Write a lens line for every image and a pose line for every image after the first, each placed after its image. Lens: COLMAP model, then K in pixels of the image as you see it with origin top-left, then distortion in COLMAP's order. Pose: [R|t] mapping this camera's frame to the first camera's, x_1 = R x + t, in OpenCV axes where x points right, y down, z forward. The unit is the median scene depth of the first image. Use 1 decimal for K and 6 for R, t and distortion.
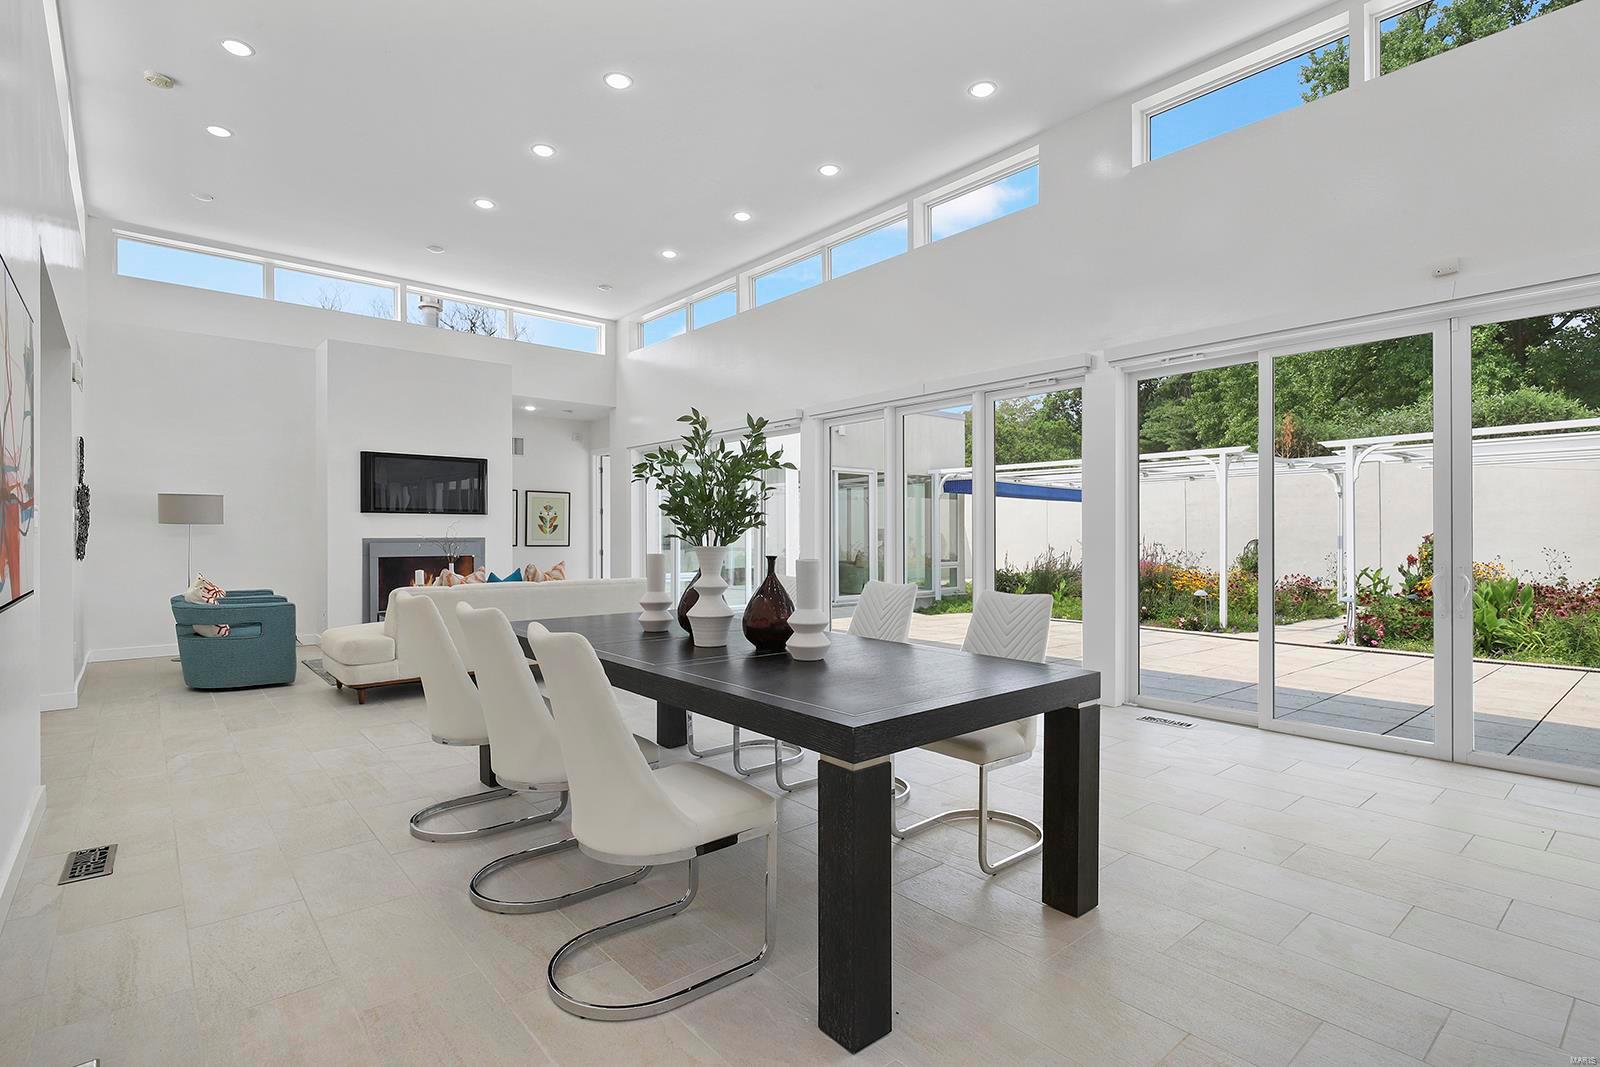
lens RADIAL K [[783.3, 0, 846.9], [0, 783.3, 542.8], [0, 0, 1]] dist [-0.005689, -0.004137]
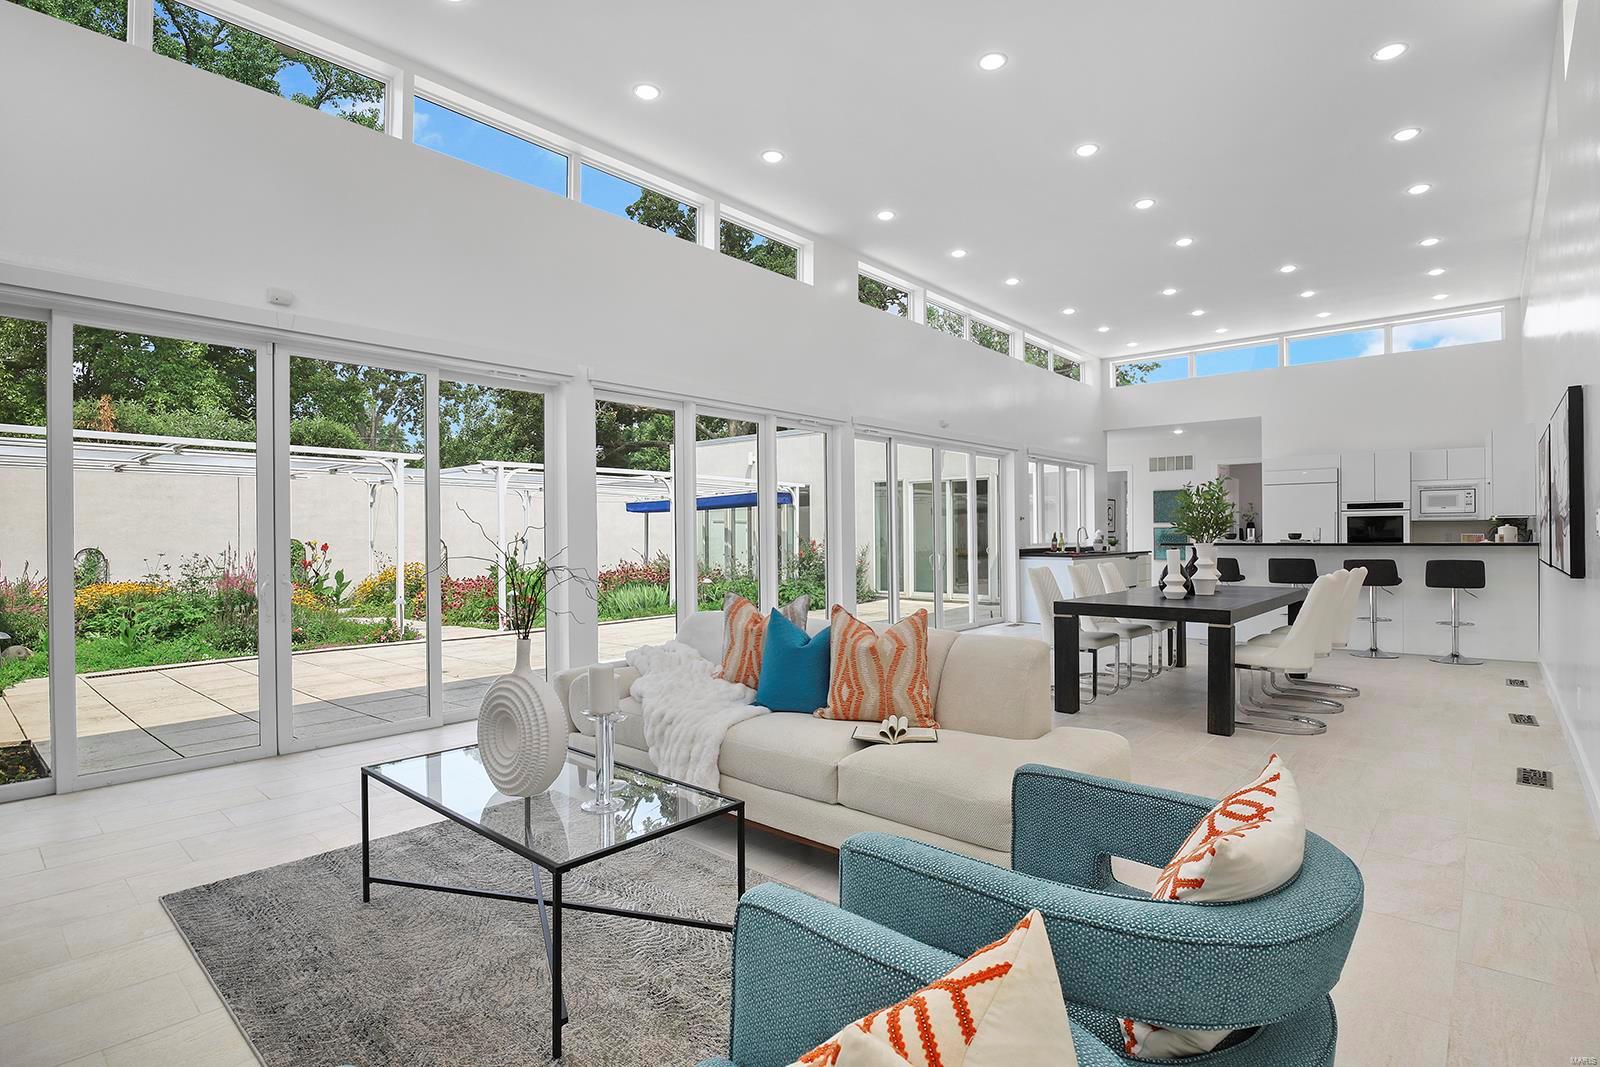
lens RADIAL K [[783.3, 0, 790.2], [0, 783.3, 544.4], [0, 0, 1]] dist [-0.005689, -0.004137]
pose [[-0.105883, -0.010774, 0.994320, -0.711537], [0.017723, 0.999762, 0.012720, -0.014847], [-0.994221, 0.018969, -0.105667, 0.792503]]
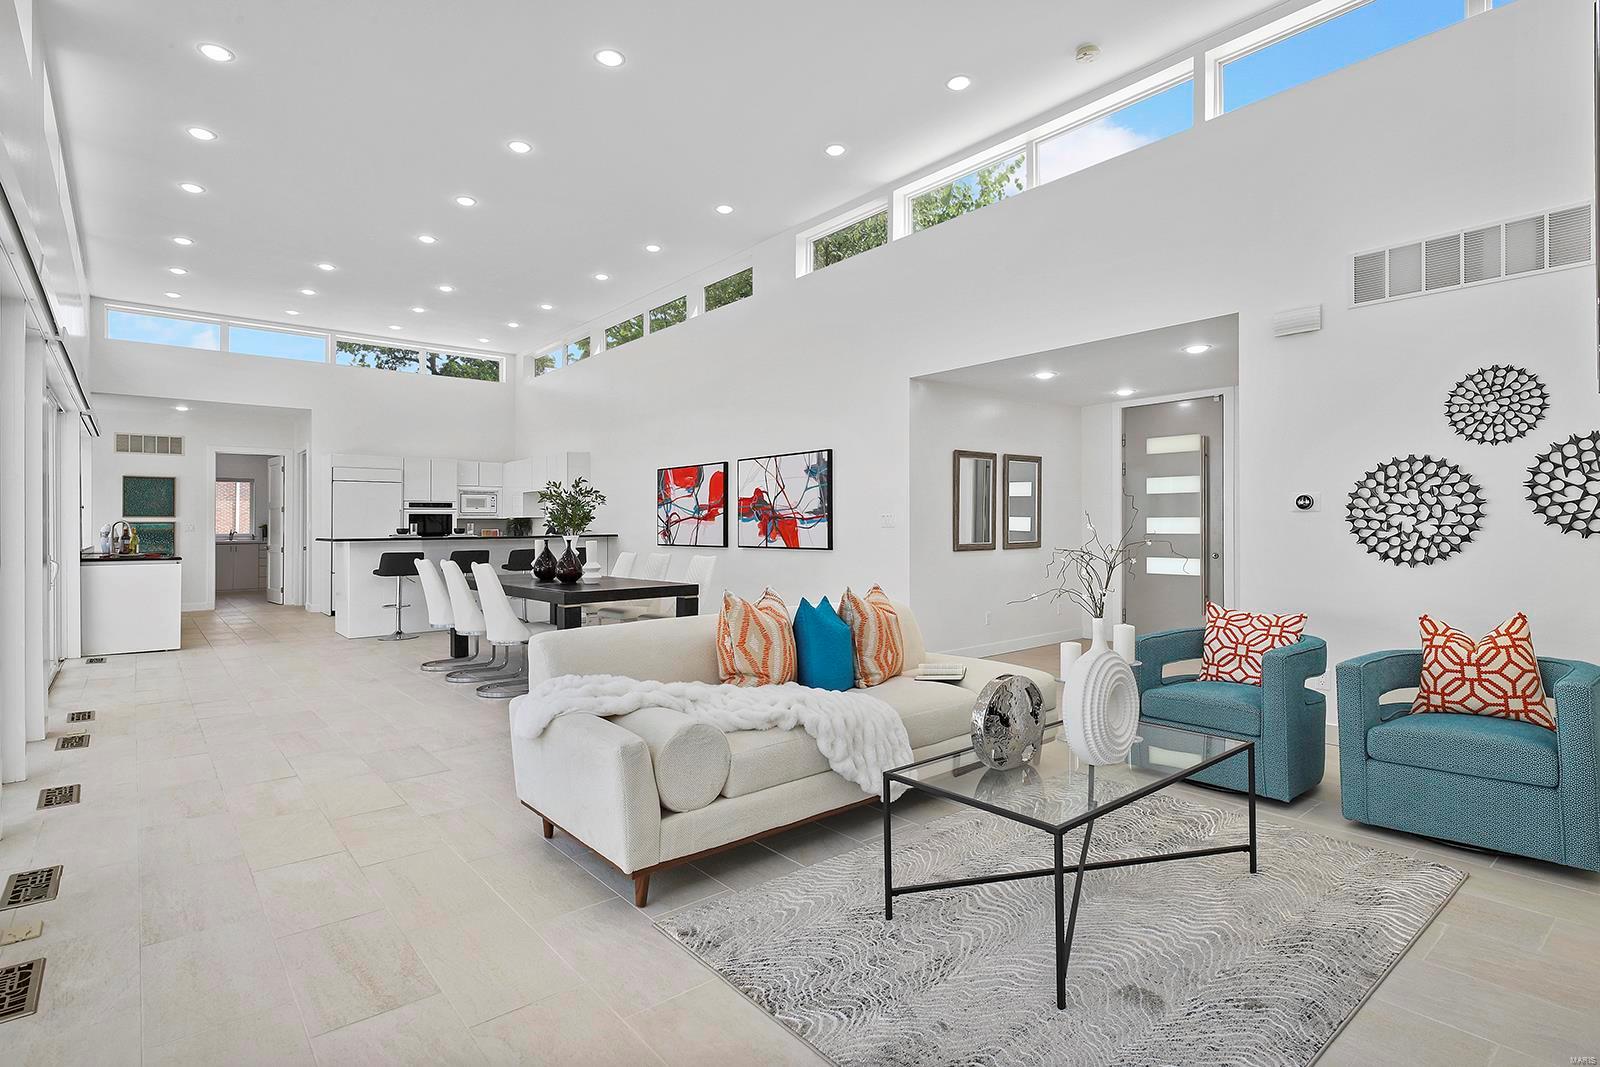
lens RADIAL K [[783.3, 0, 830.8], [0, 783.3, 522.4], [0, 0, 1]] dist [-0.005689, -0.004137]
pose [[-0.999886, 0.004514, 0.014429, -0.361026], [0.004586, 0.999977, 0.004963, -0.016340], [-0.014407, 0.005029, -0.999884, 1.124164]]
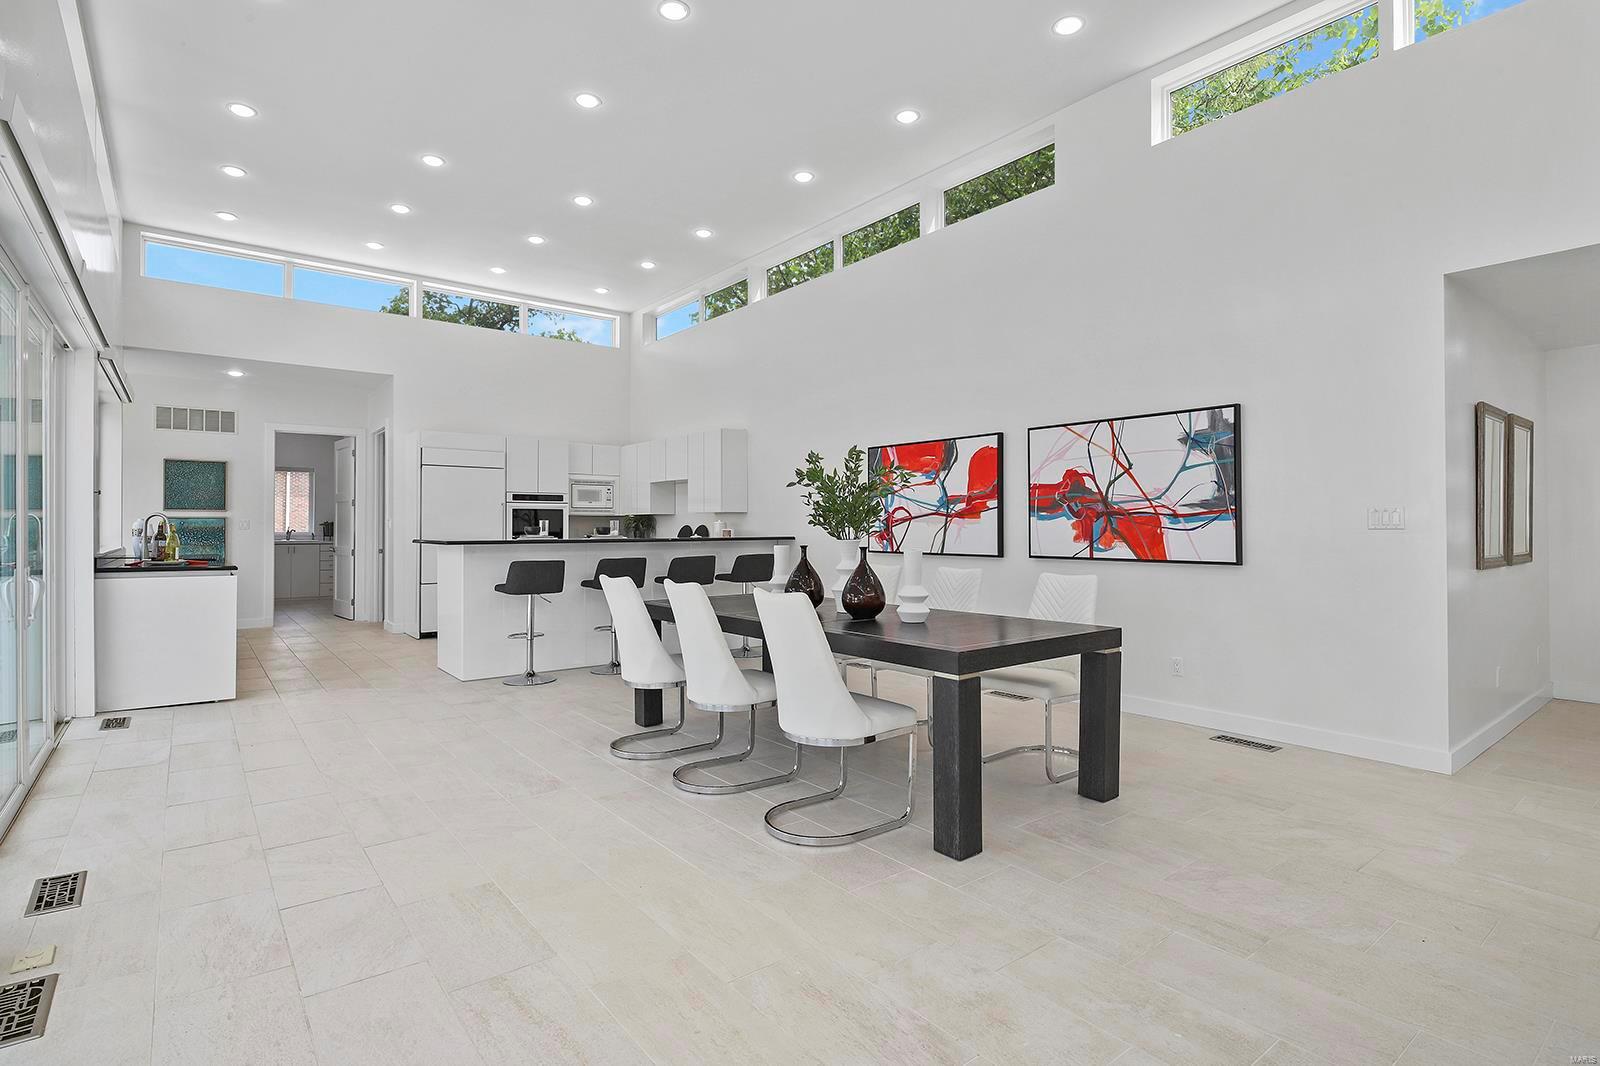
lens RADIAL K [[783.3, 0, 813.5], [0, 783.3, 527.2], [0, 0, 1]] dist [-0.005689, -0.004137]
pose [[-0.997853, -0.001757, 0.065475, -0.104383], [-0.001139, 0.999954, 0.009473, -0.012813], [-0.065489, 0.009378, -0.997809, 0.835226]]
